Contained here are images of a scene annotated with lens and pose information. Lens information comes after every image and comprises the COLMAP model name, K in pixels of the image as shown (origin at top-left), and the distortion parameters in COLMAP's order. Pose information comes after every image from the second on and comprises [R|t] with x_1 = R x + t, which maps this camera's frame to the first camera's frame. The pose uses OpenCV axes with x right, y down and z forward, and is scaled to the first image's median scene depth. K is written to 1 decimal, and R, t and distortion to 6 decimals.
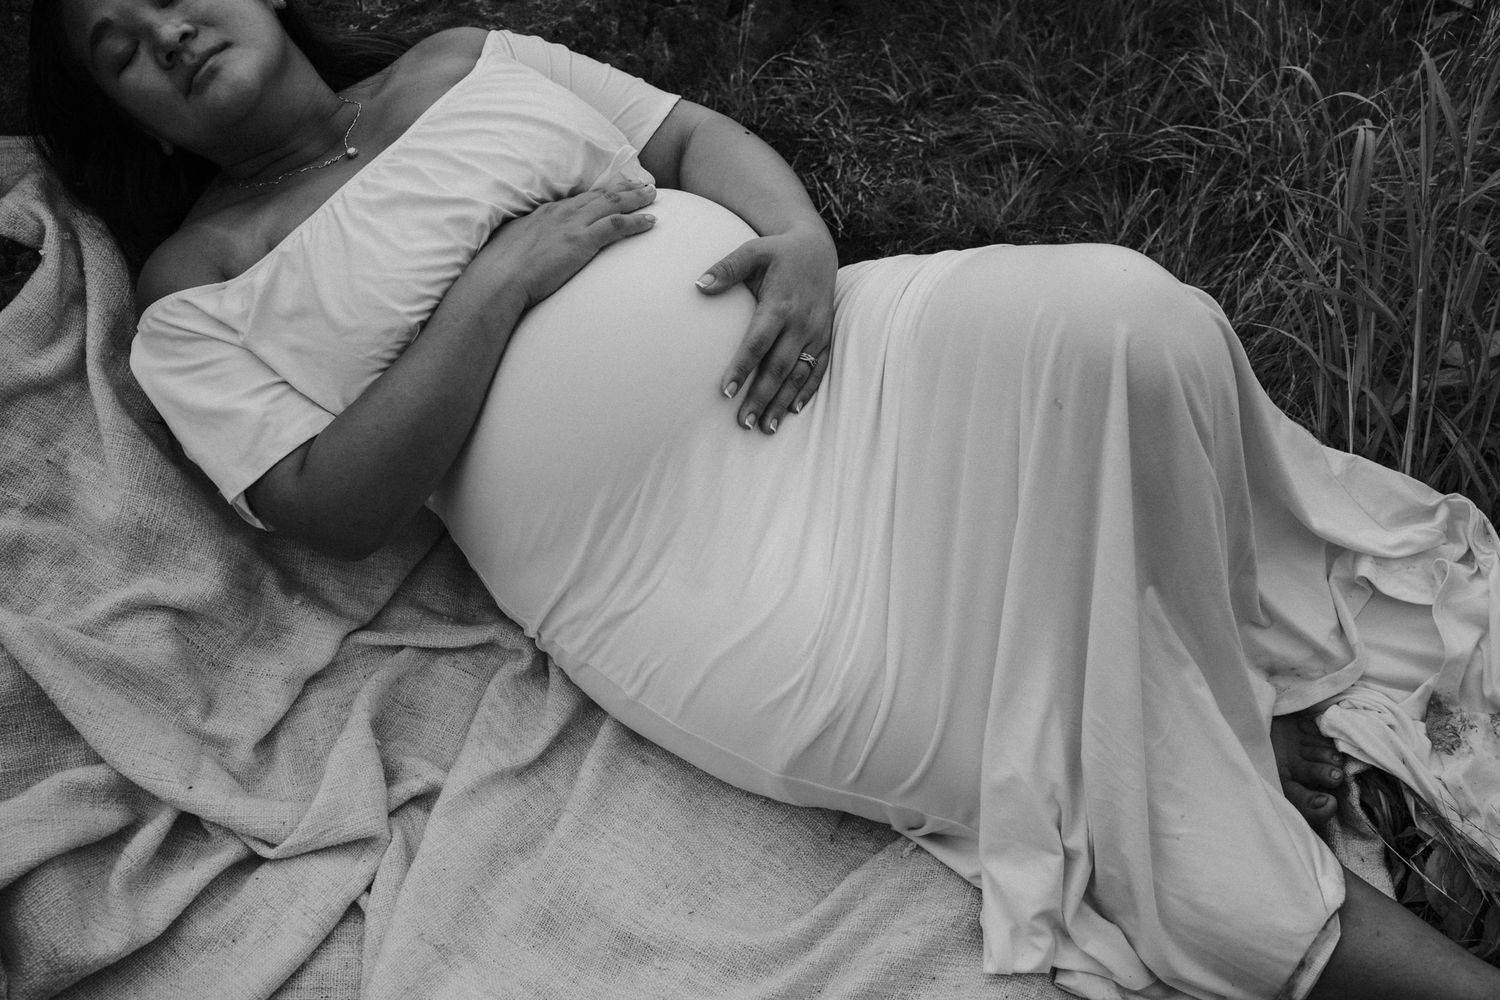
lens RADIAL K [[1448.0, 0, 753.7], [0, 1448.0, 503.1], [0, 0, 1]] dist [-0.192514, 0.236194]
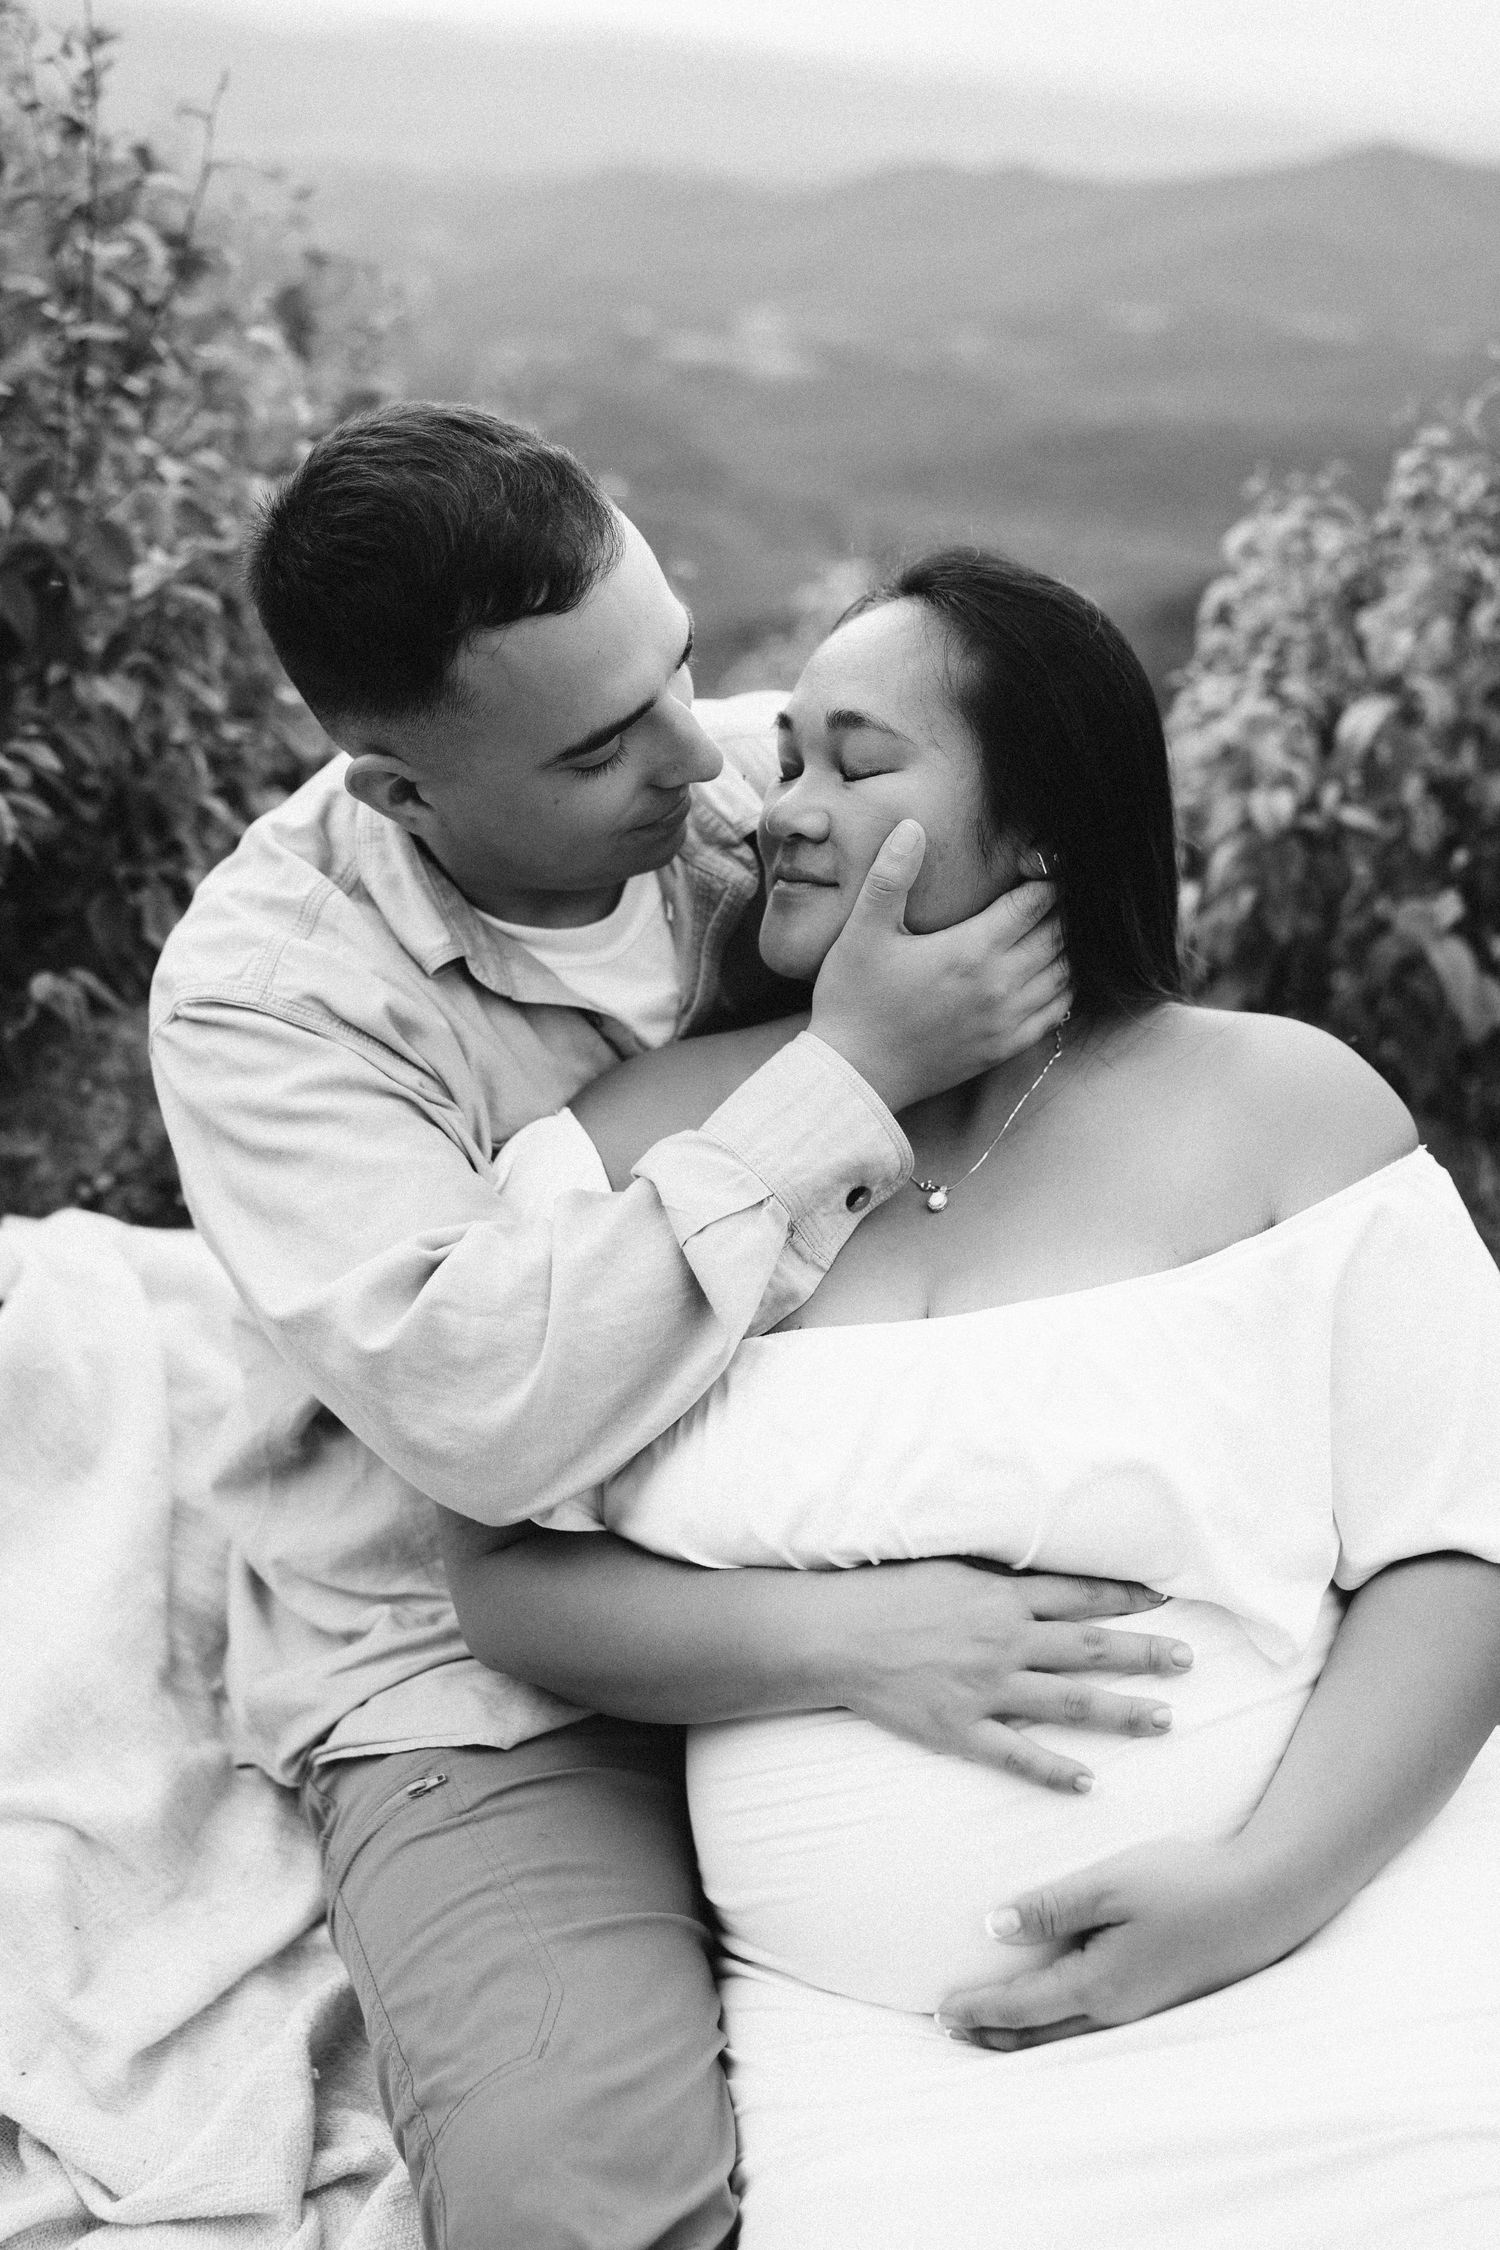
lens RADIAL K [[2172.0, 0, 746.8], [0, 2172.0, 1124.5], [0, 0, 1]] dist [-0.192514, 0.236194]
pose [[0.982262, 0.090121, -0.164434, 0.046640], [-0.156831, 0.875537, -0.456990, 0.214259], [0.102784, 0.474672, 0.874141, -0.019762]]
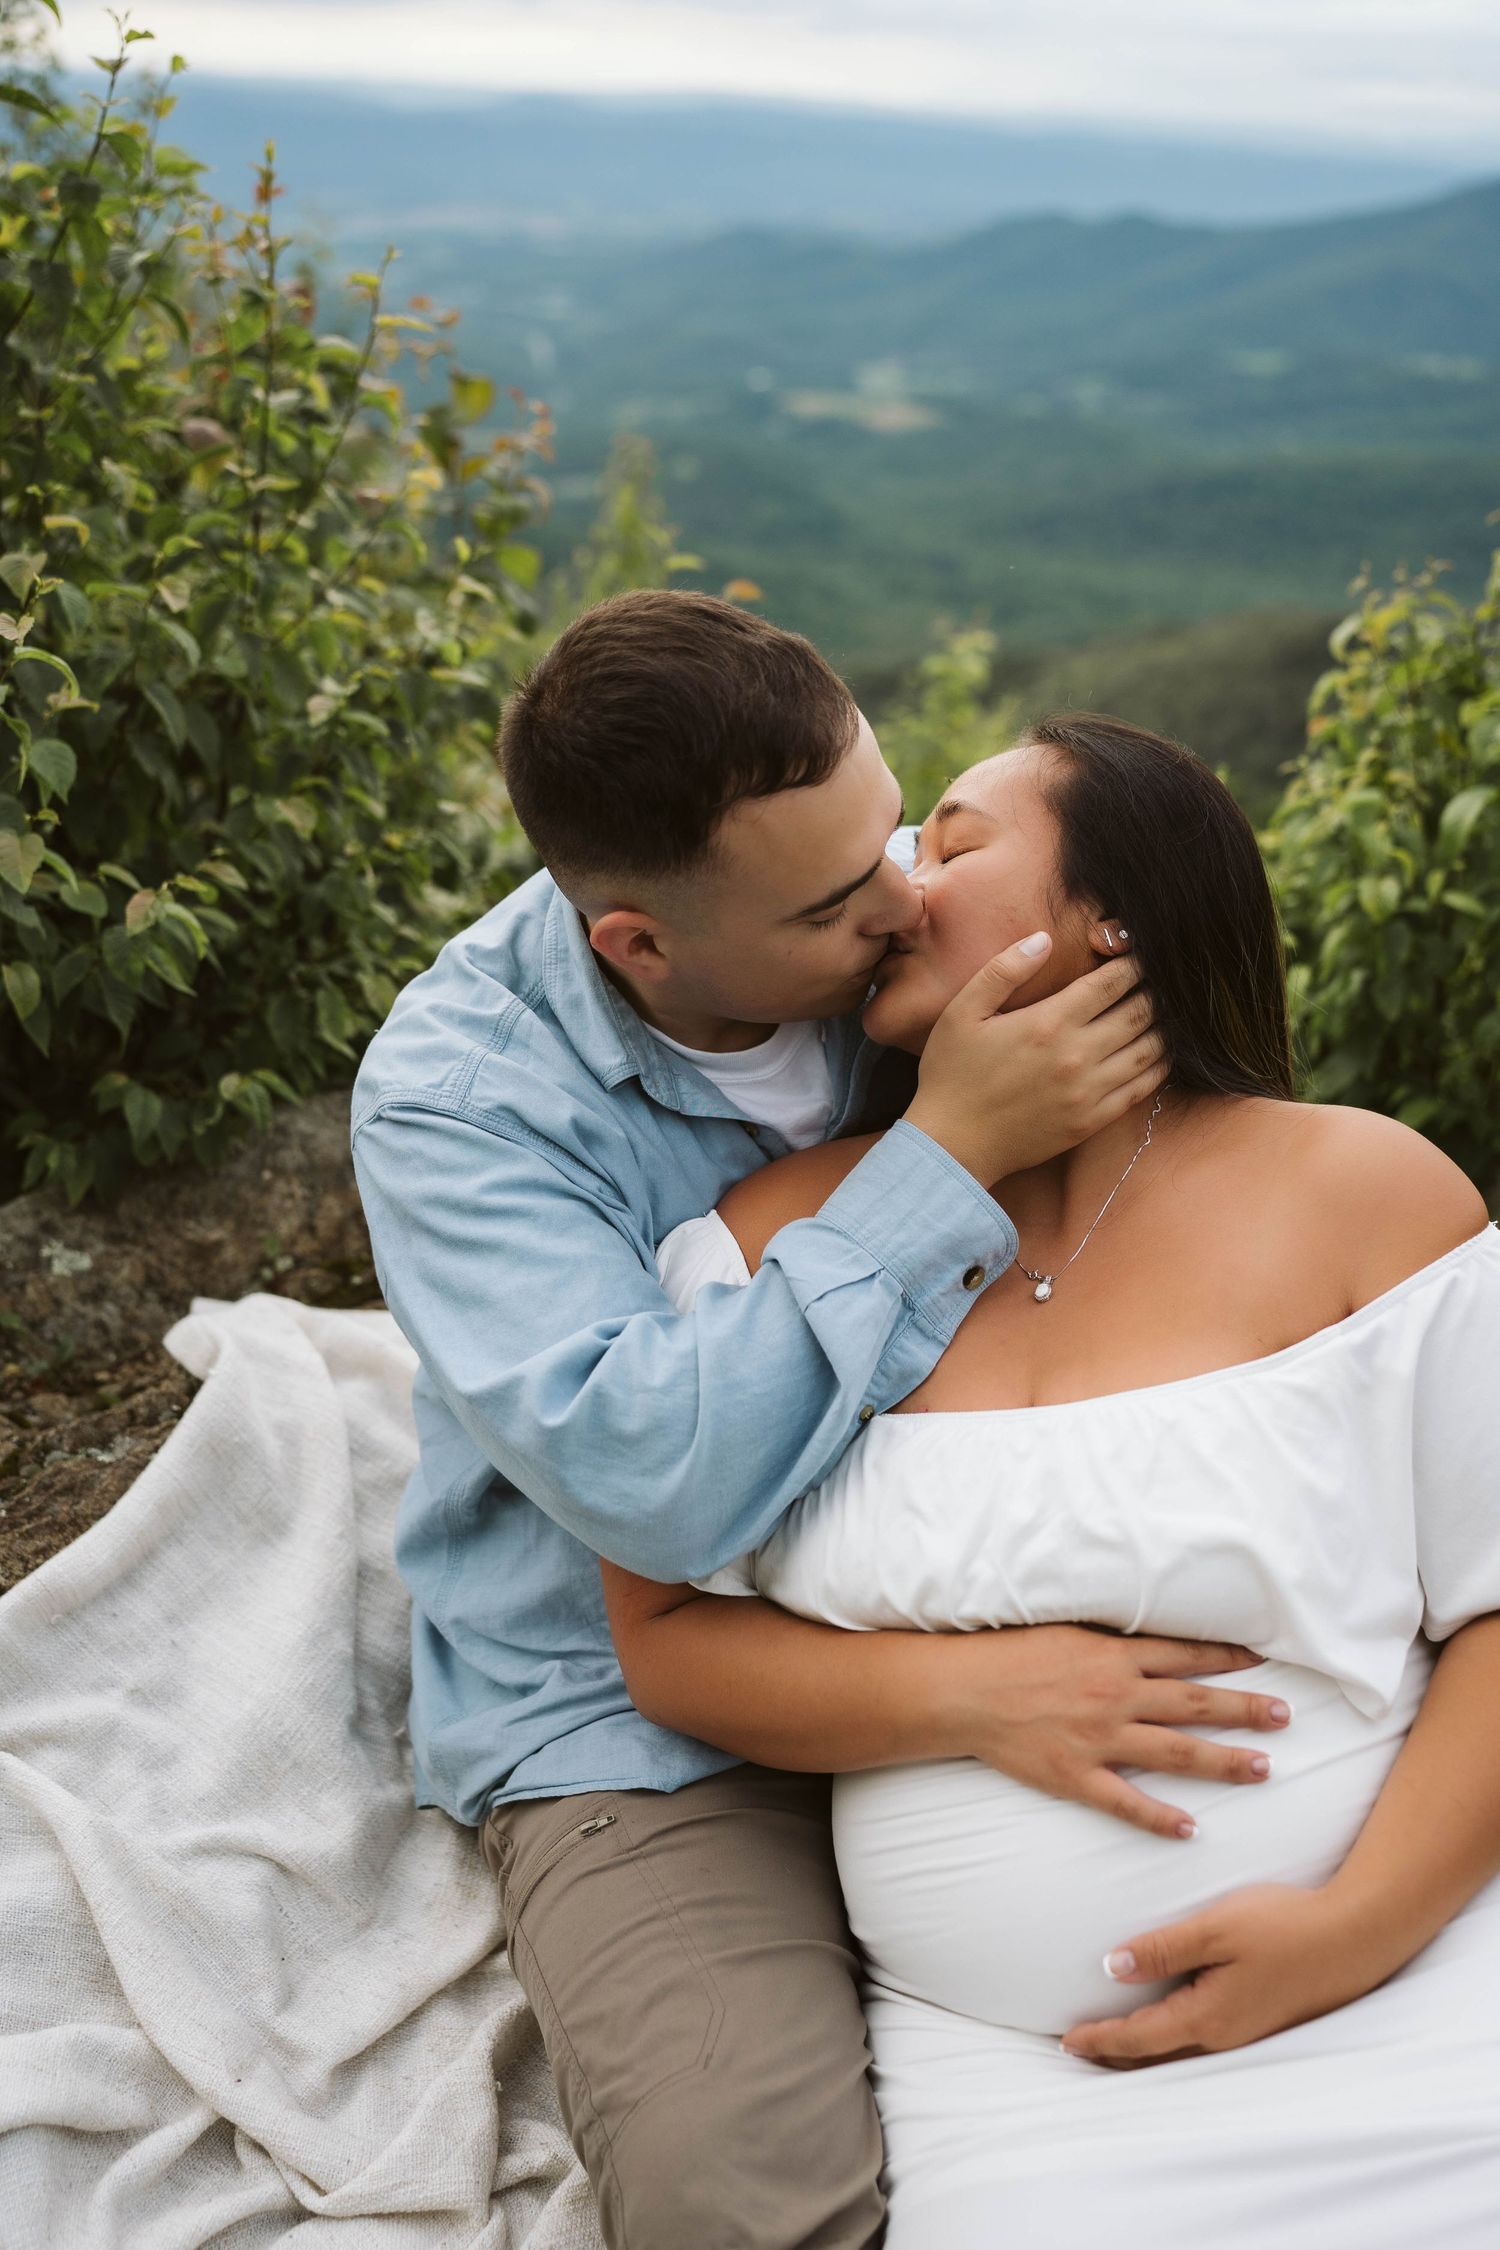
lens RADIAL K [[2172.0, 0, 746.8], [0, 2172.0, 1124.5], [0, 0, 1]] dist [-0.192514, 0.236194]
pose [[0.971413, 0.076583, -0.224705, 0.057330], [-0.175896, 0.867862, -0.464625, 0.237230], [0.159431, 0.490868, 0.856523, -0.124747]]
